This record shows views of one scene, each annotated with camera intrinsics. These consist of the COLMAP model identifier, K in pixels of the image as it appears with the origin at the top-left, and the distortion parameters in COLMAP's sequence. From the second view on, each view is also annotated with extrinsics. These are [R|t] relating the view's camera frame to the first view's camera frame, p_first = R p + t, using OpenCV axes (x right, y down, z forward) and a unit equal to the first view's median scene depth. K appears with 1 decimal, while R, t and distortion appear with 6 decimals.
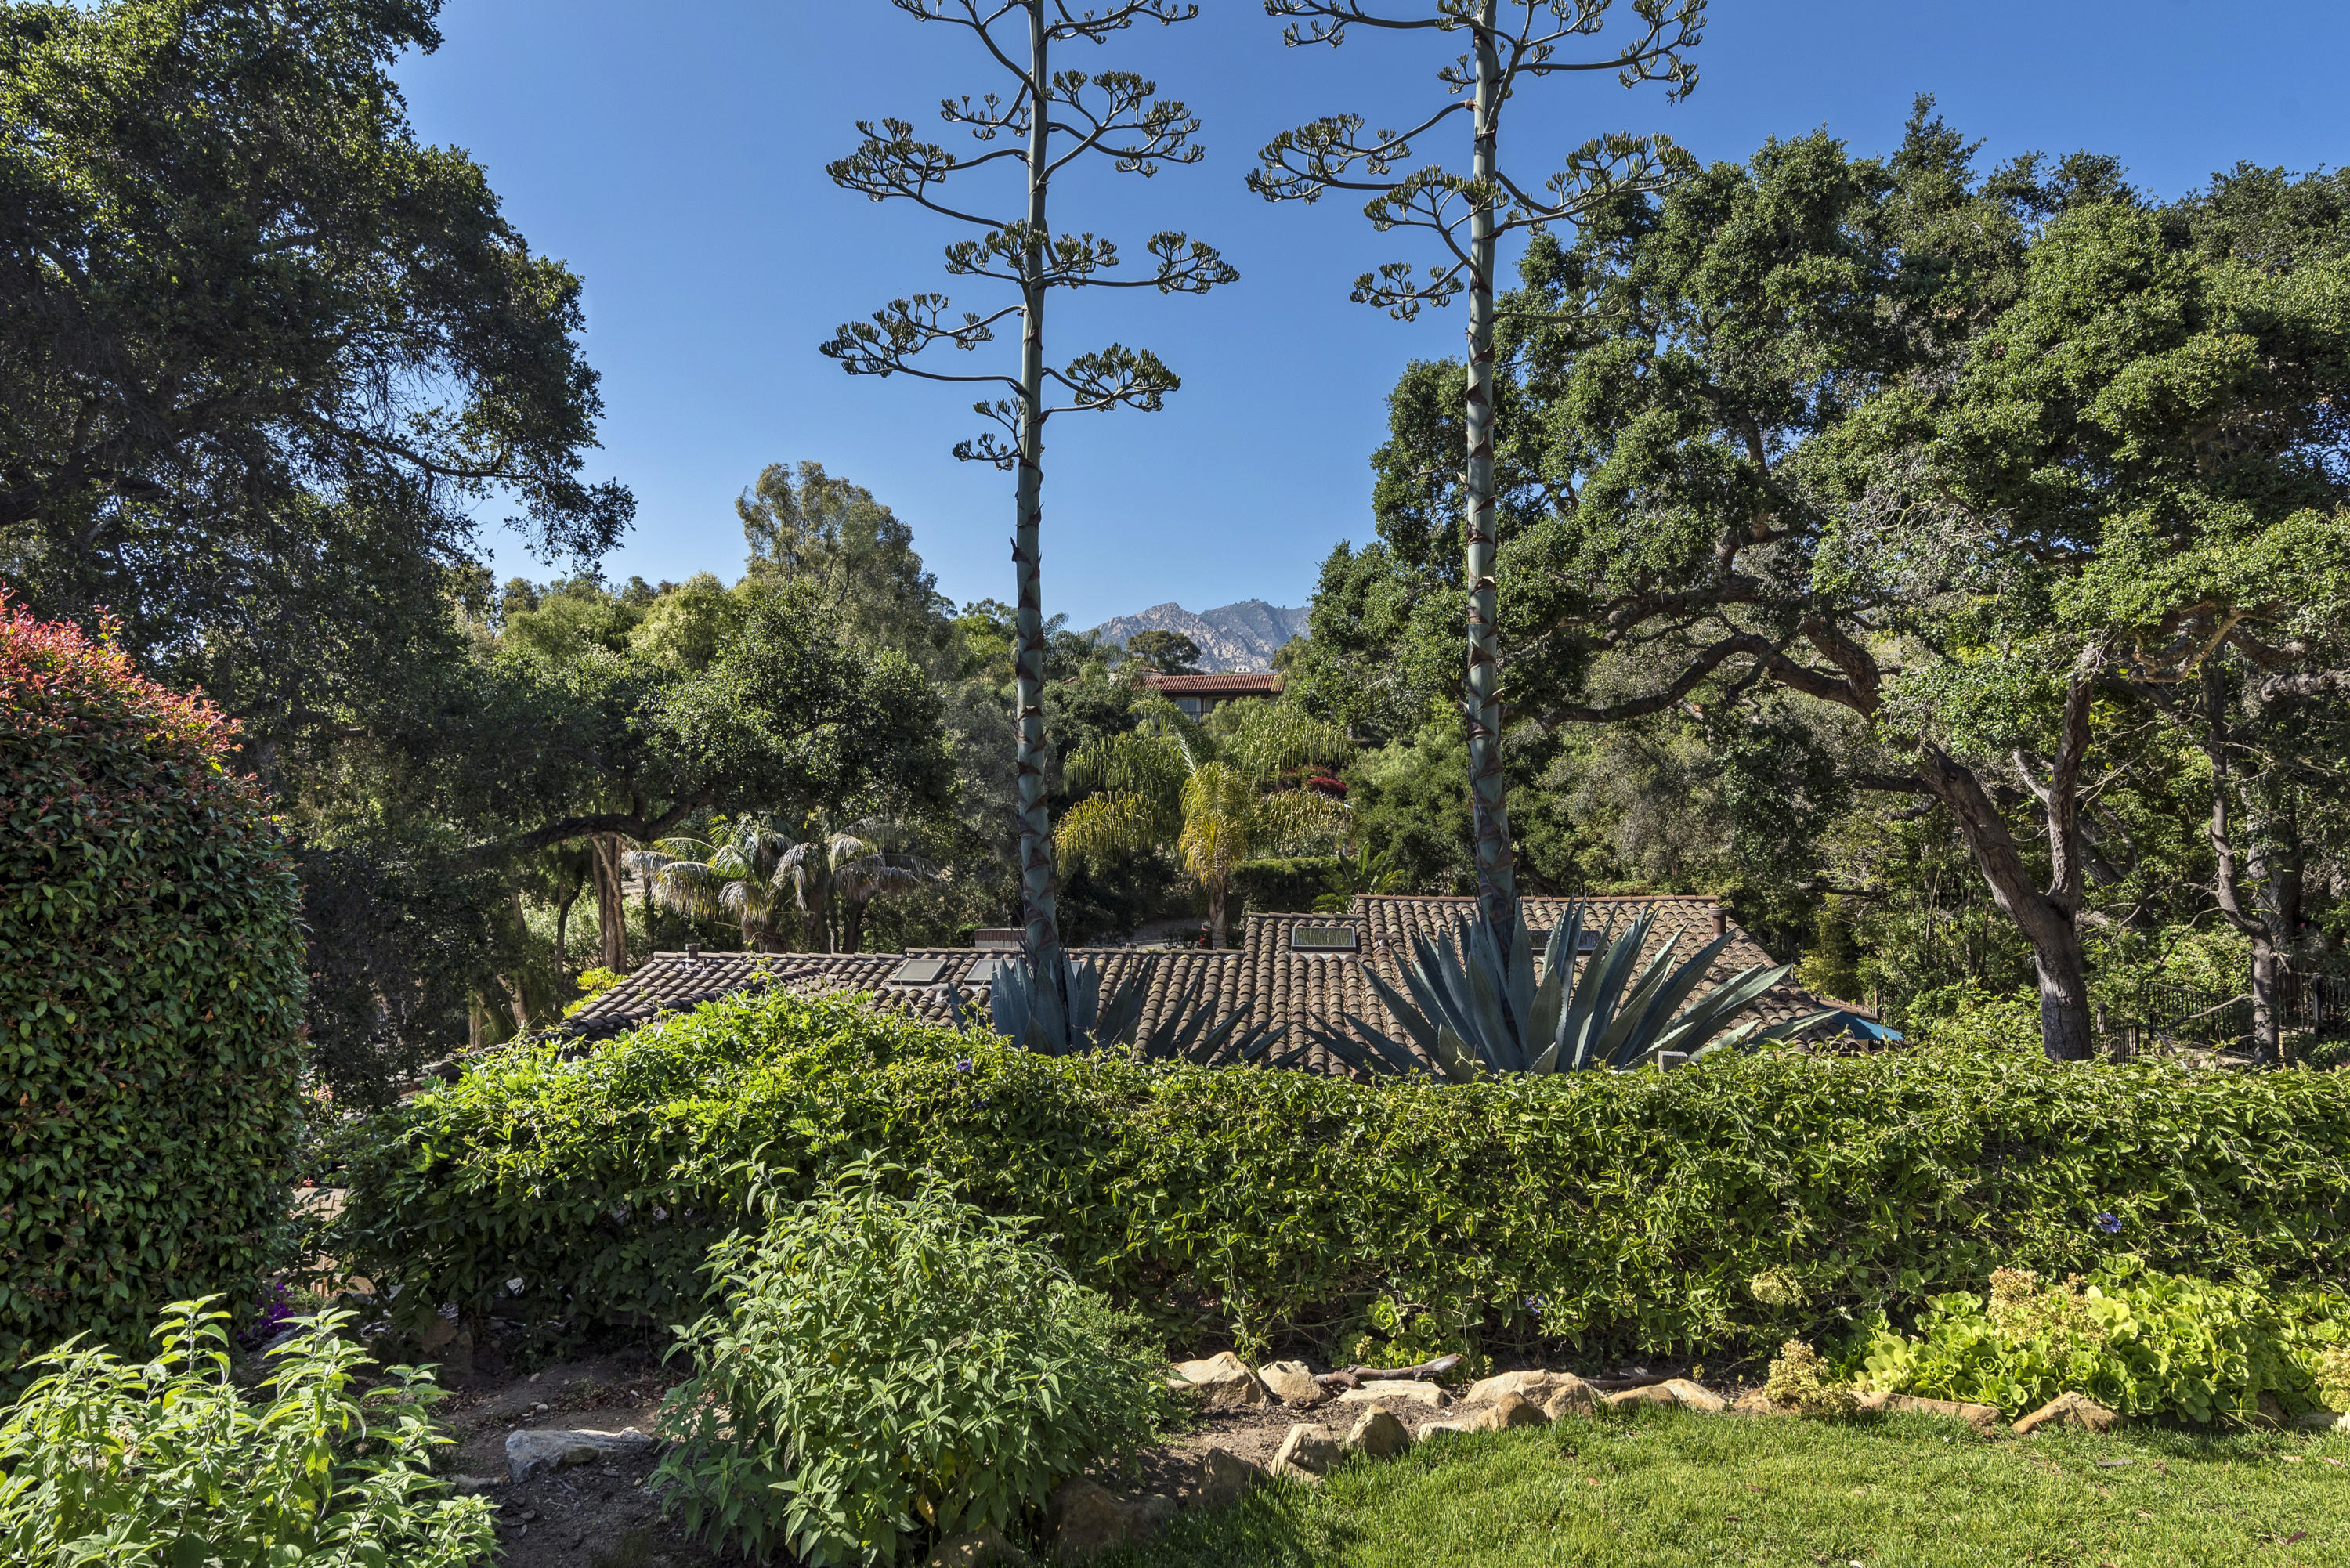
lens RADIAL K [[1368.4, 0, 1165.1], [0, 1368.4, 786.8], [0, 0, 1]] dist [0.013548, 0.001749]
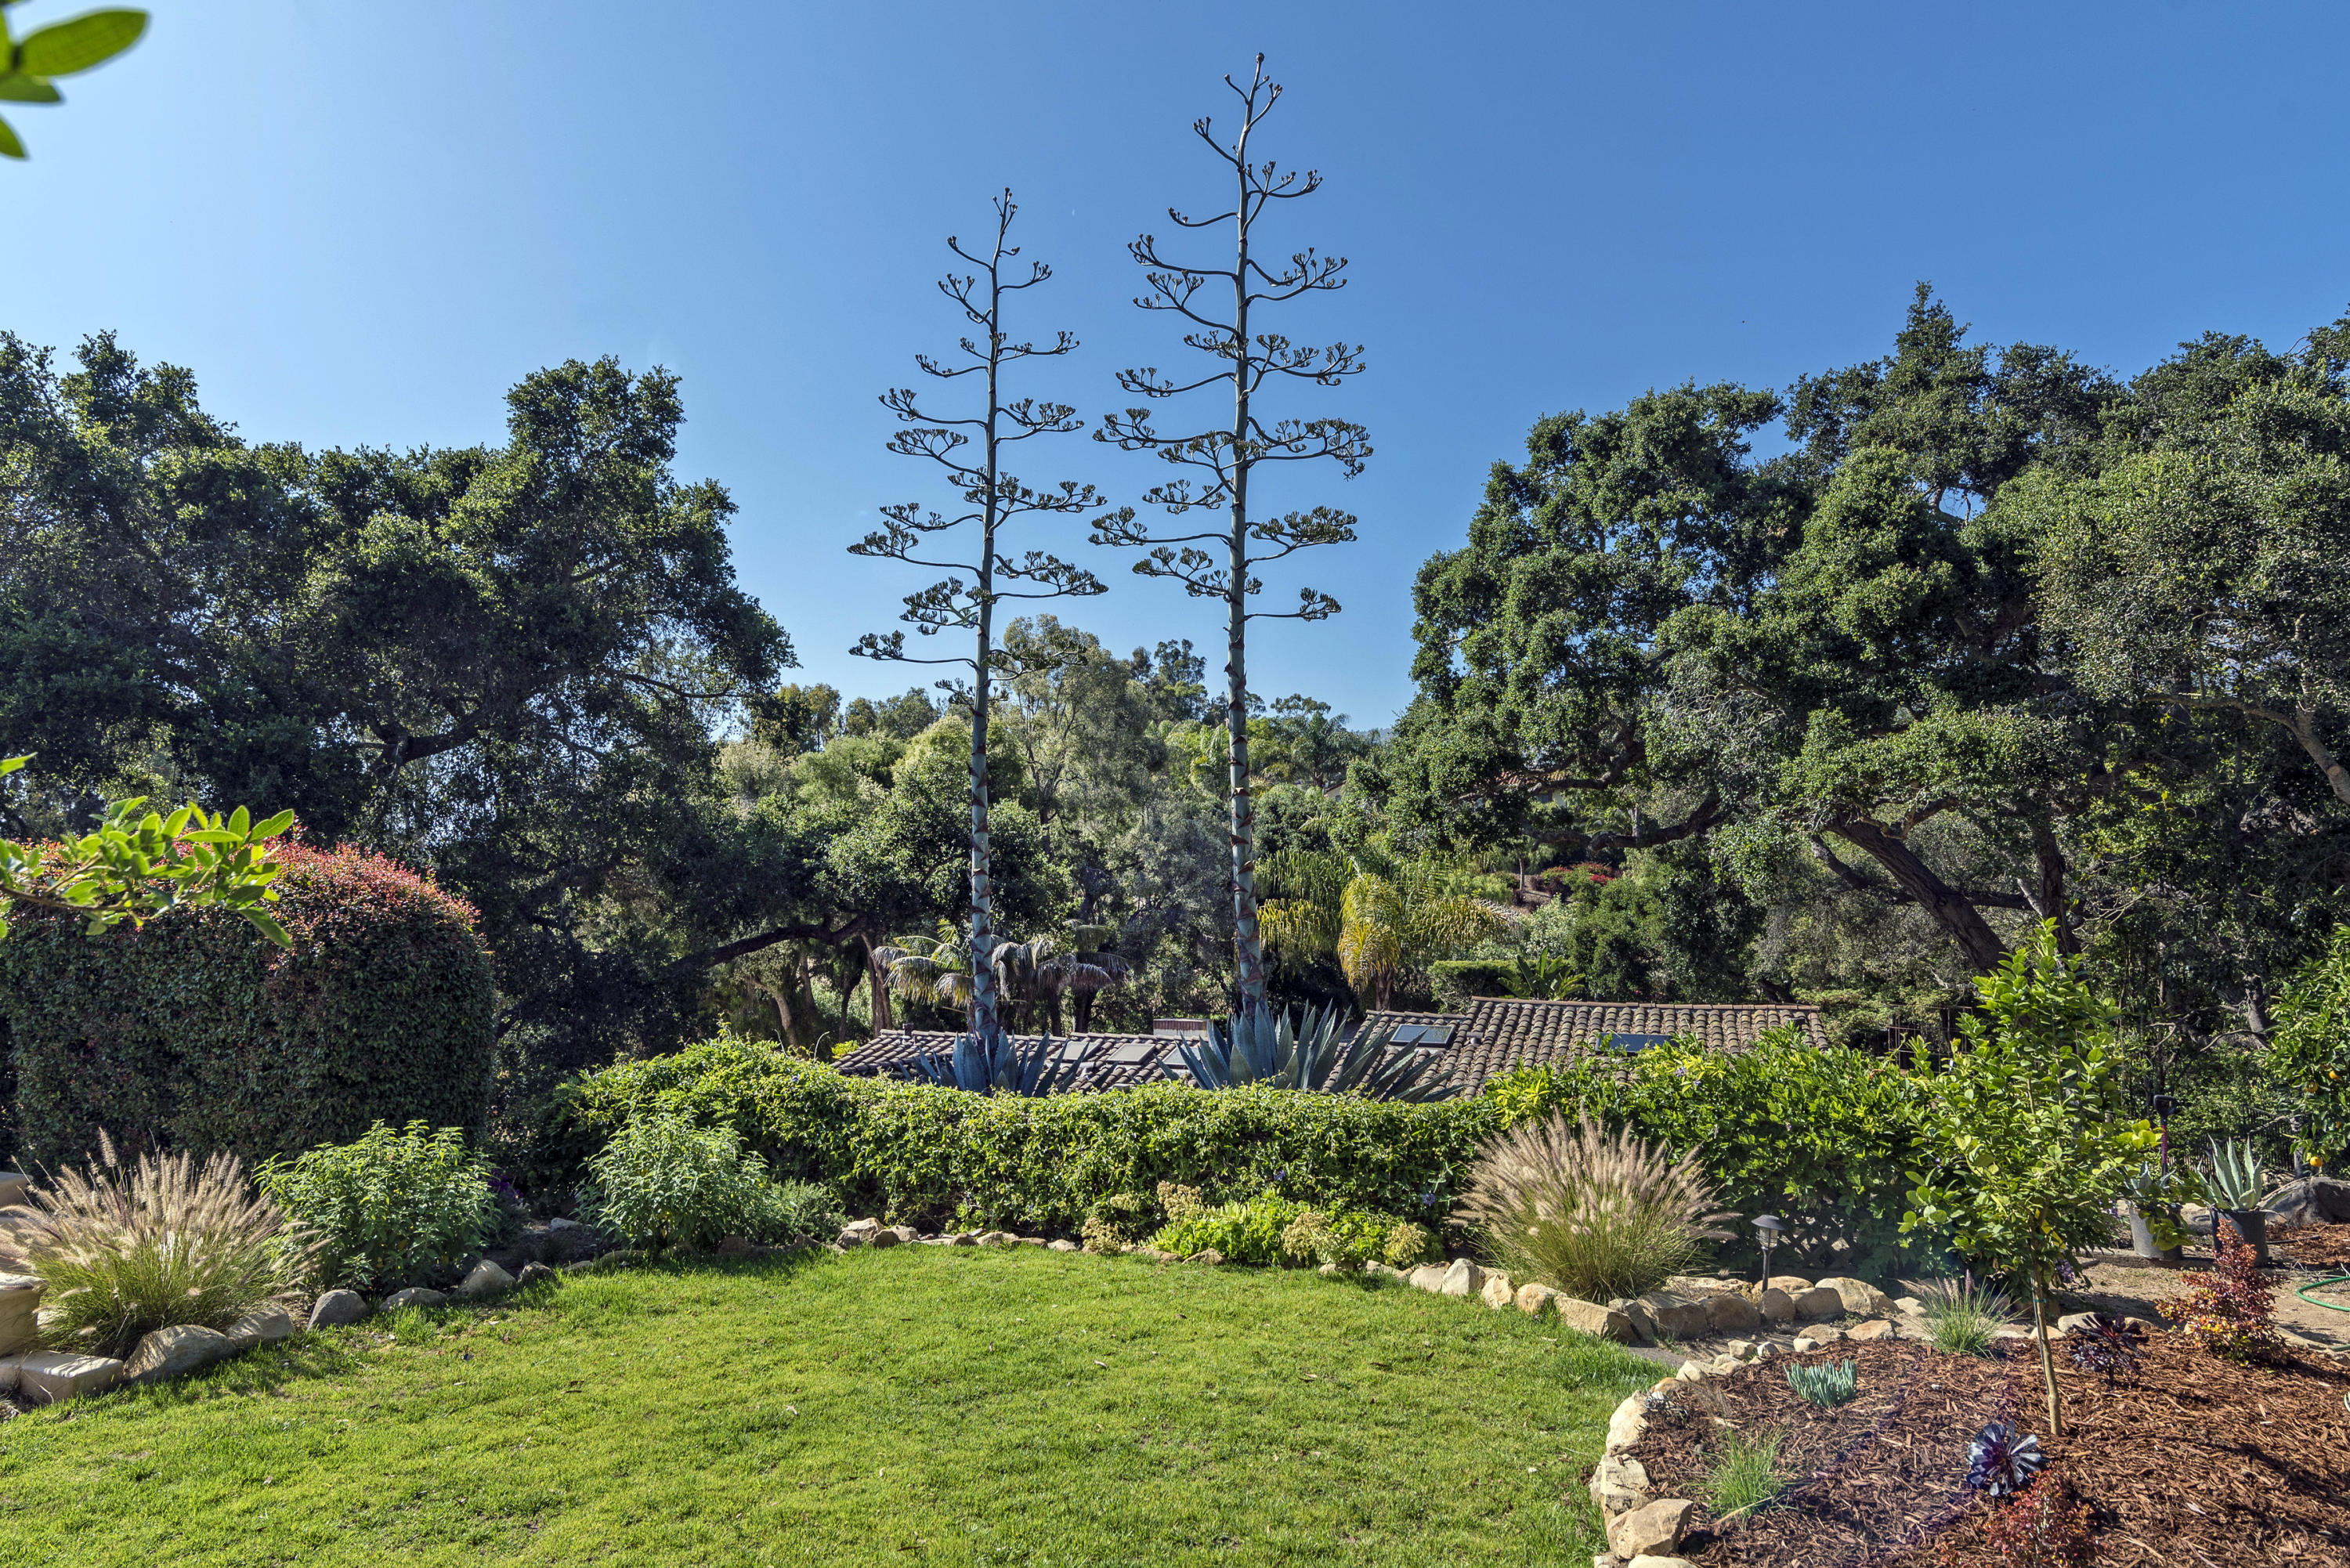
lens RADIAL K [[1459.2, 0, 1182.2], [0, 1459.2, 775.6], [0, 0, 1]] dist [0.001772, -0.003207]
pose [[0.966255, -0.014959, -0.257153, 0.432906], [-0.001670, 0.997928, -0.064326, -0.045819], [0.257582, 0.062584, 0.964228, -0.422052]]
